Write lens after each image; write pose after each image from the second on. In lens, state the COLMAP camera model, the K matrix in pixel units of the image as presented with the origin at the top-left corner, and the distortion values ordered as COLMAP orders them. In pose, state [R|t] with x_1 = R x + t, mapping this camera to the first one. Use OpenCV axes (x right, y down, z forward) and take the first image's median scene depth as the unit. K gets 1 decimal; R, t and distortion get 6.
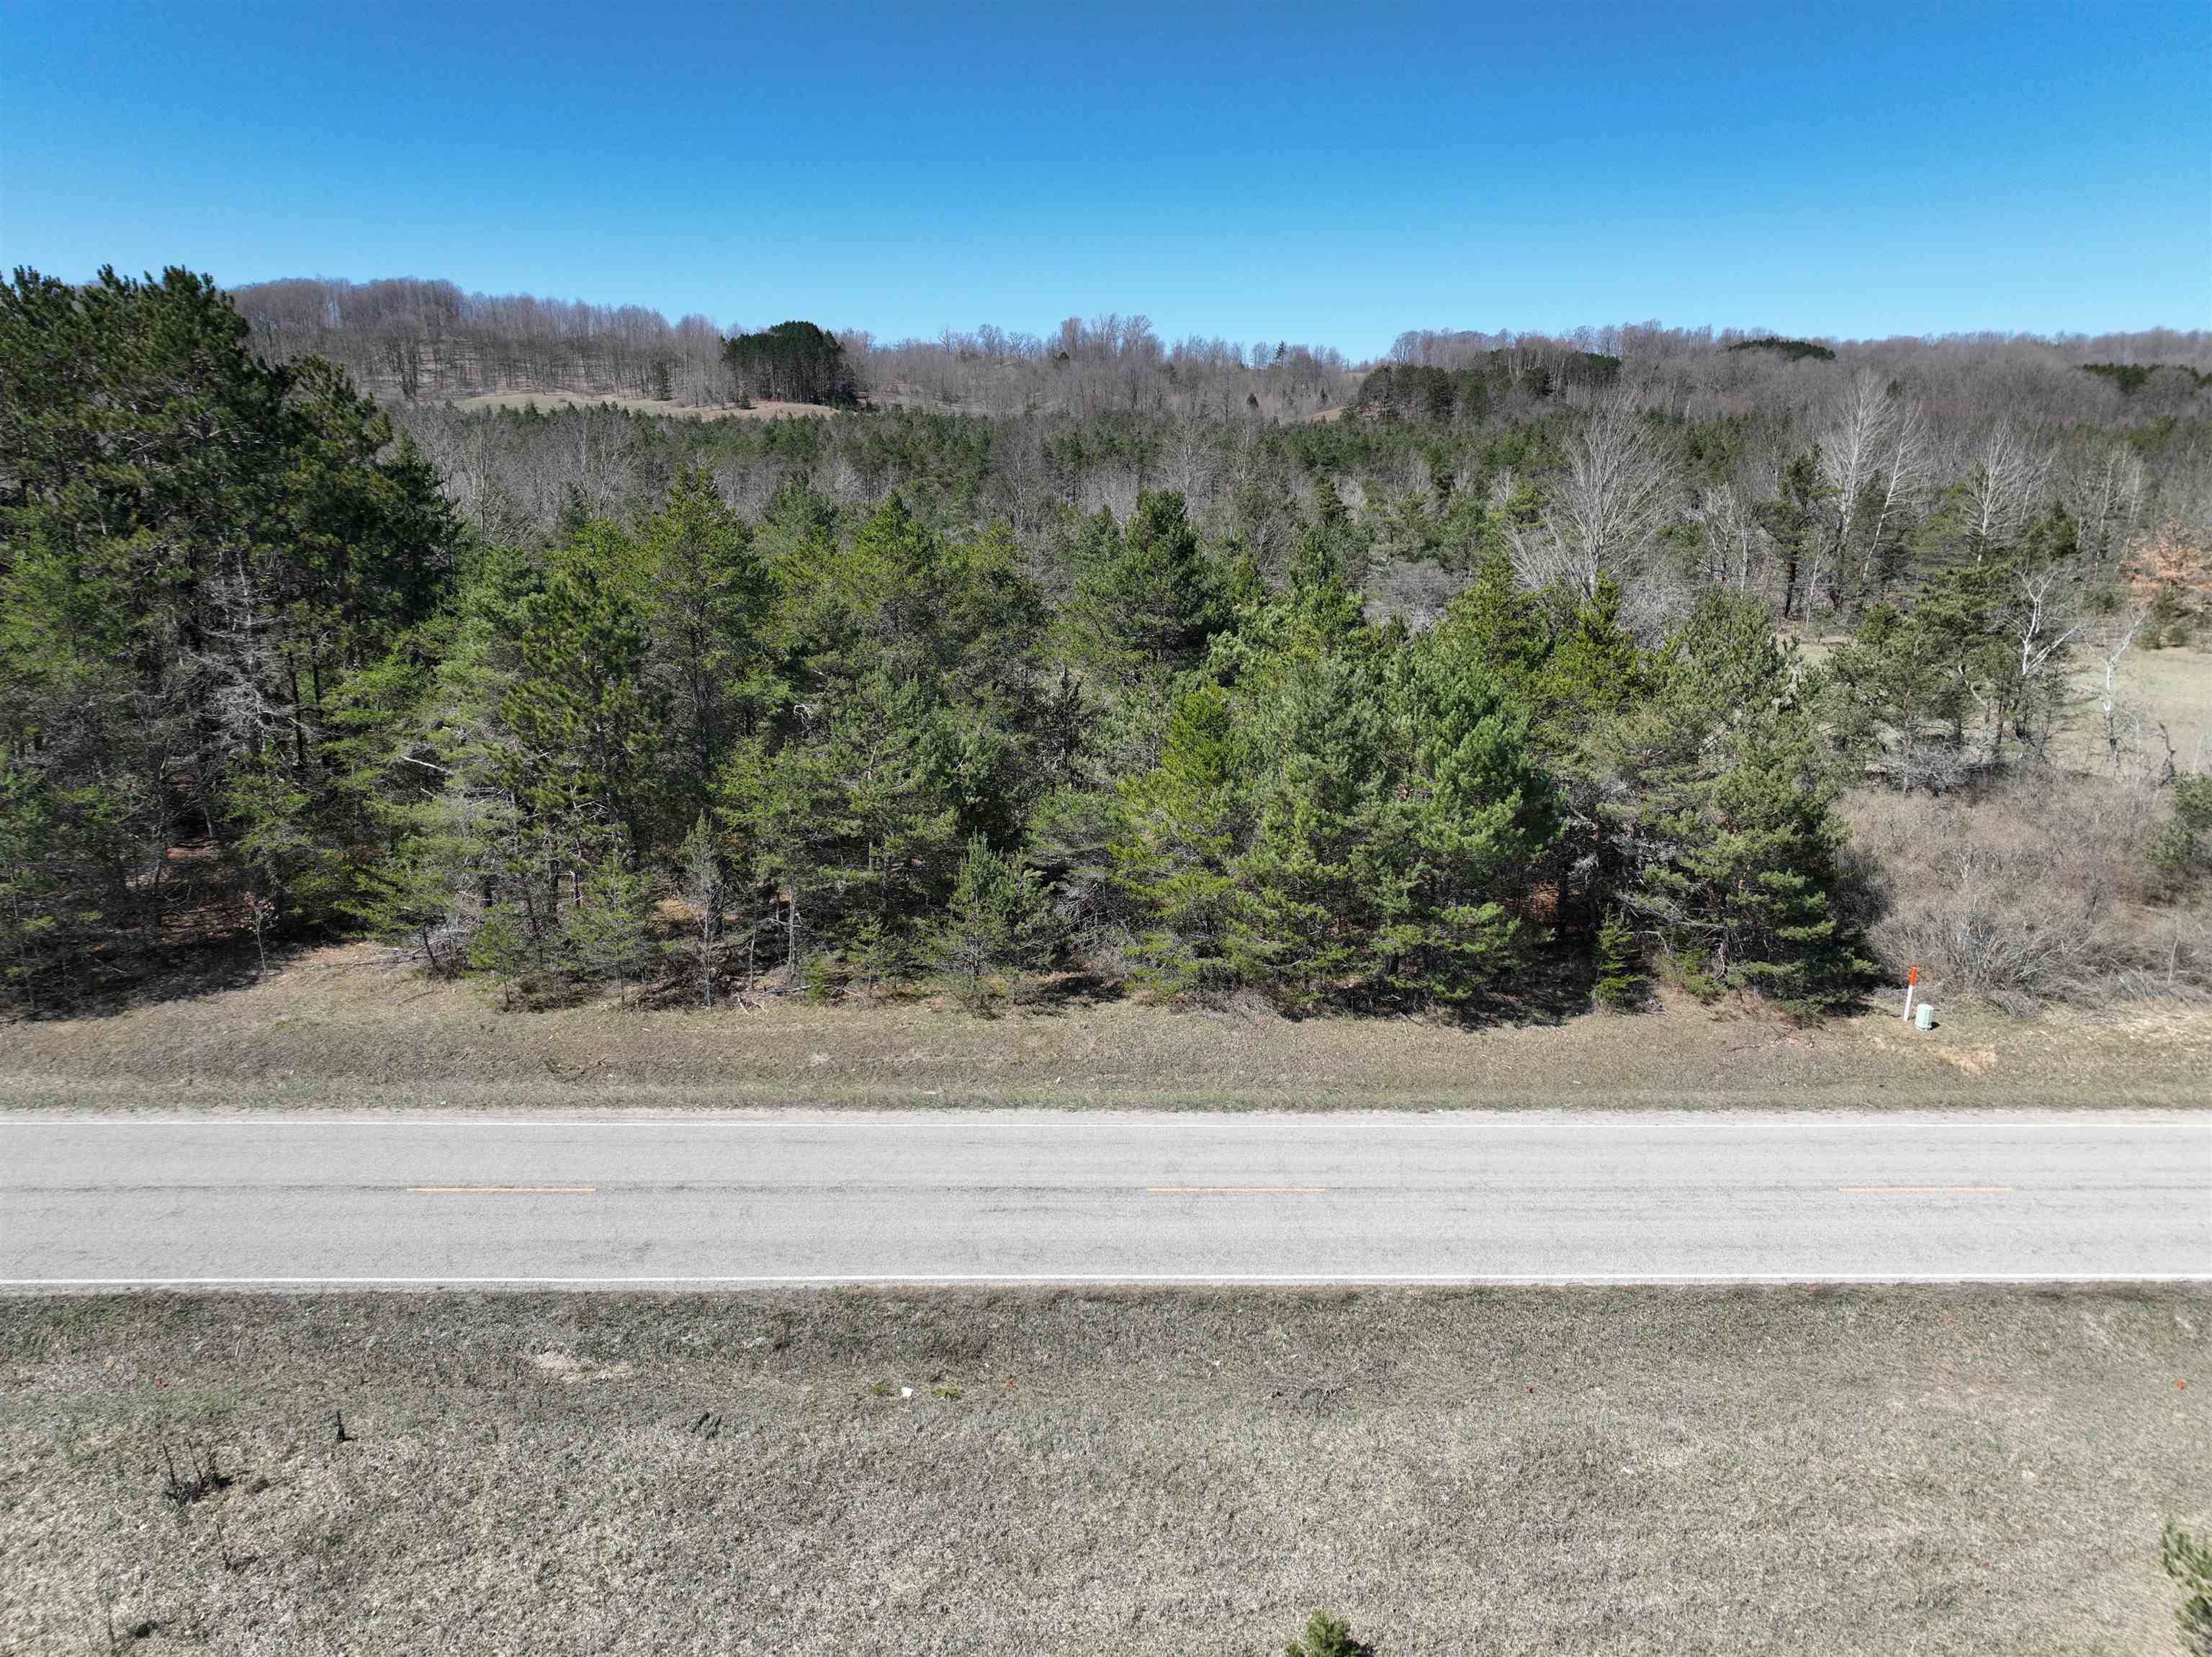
lens RADIAL K [[1569.0, 0, 1106.0], [0, 1569.0, 828.5], [0, 0, 1]] dist [-0.001639, 0.018161]
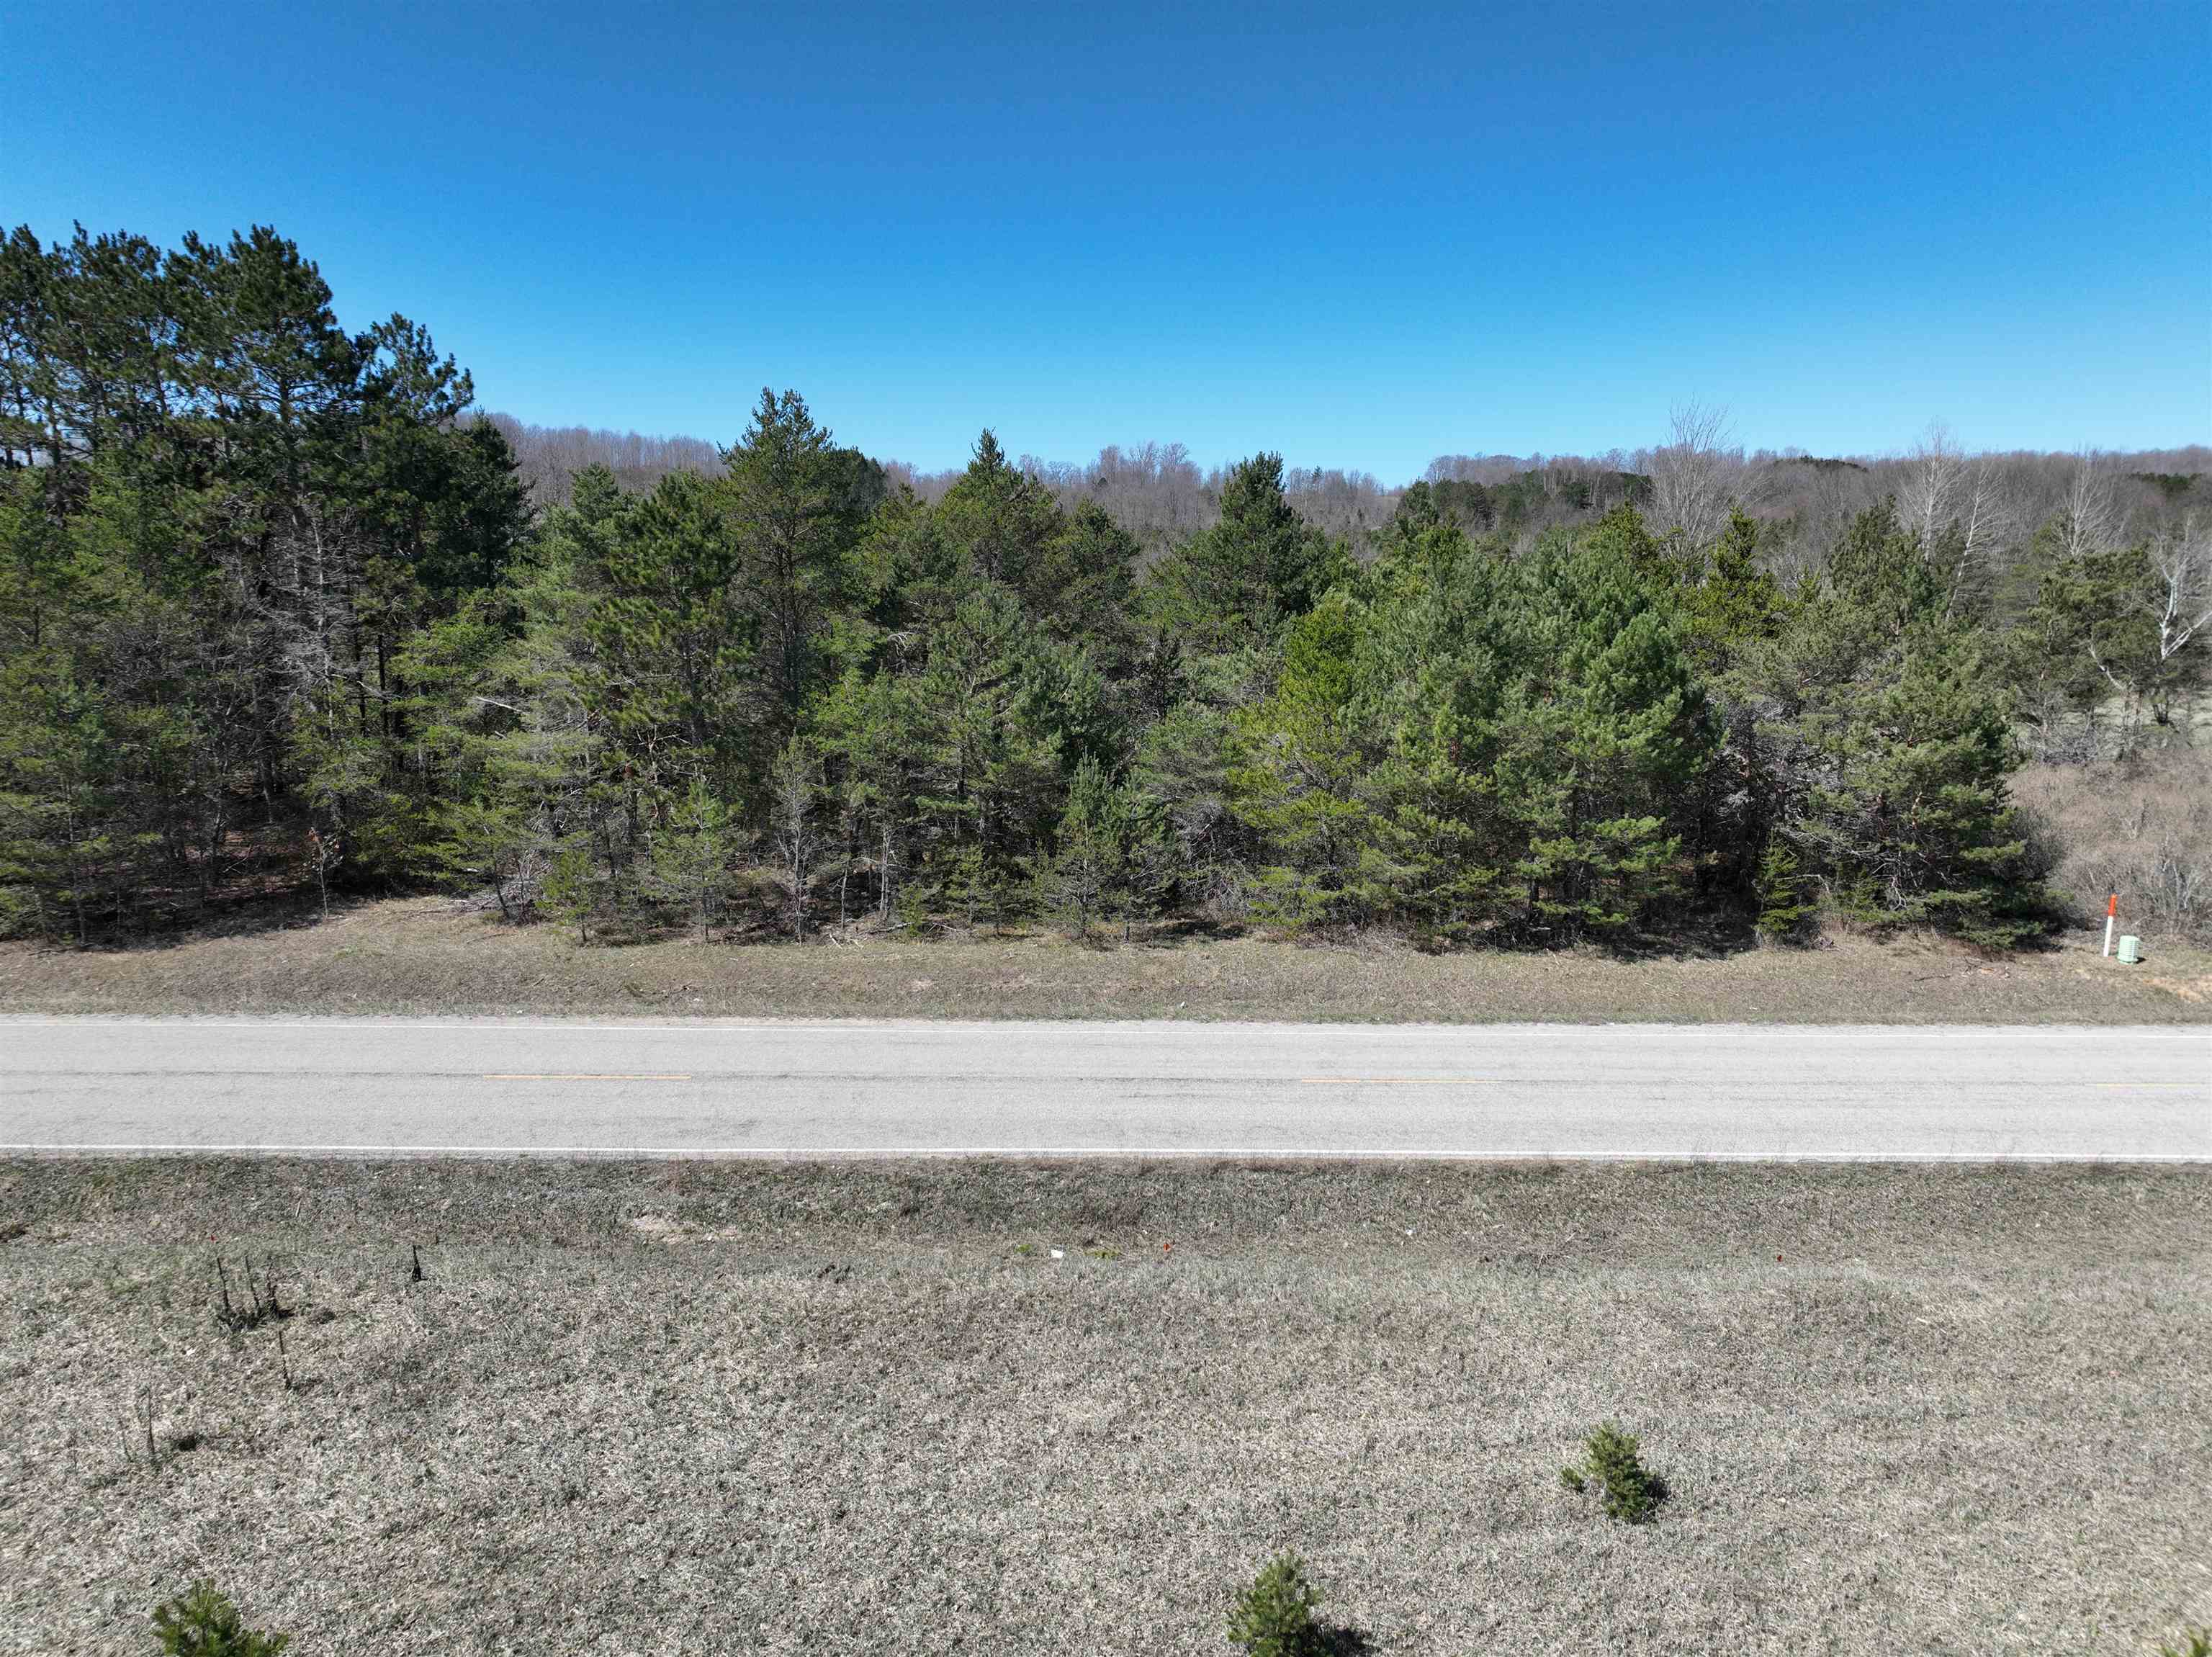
lens RADIAL K [[1569.0, 0, 1106.0], [0, 1569.0, 828.5], [0, 0, 1]] dist [-0.001639, 0.018161]
pose [[0.999728, -0.005161, -0.022761, -0.051946], [0.003265, 0.996583, -0.082534, 0.128963], [0.023109, 0.082437, 0.996328, 0.076600]]
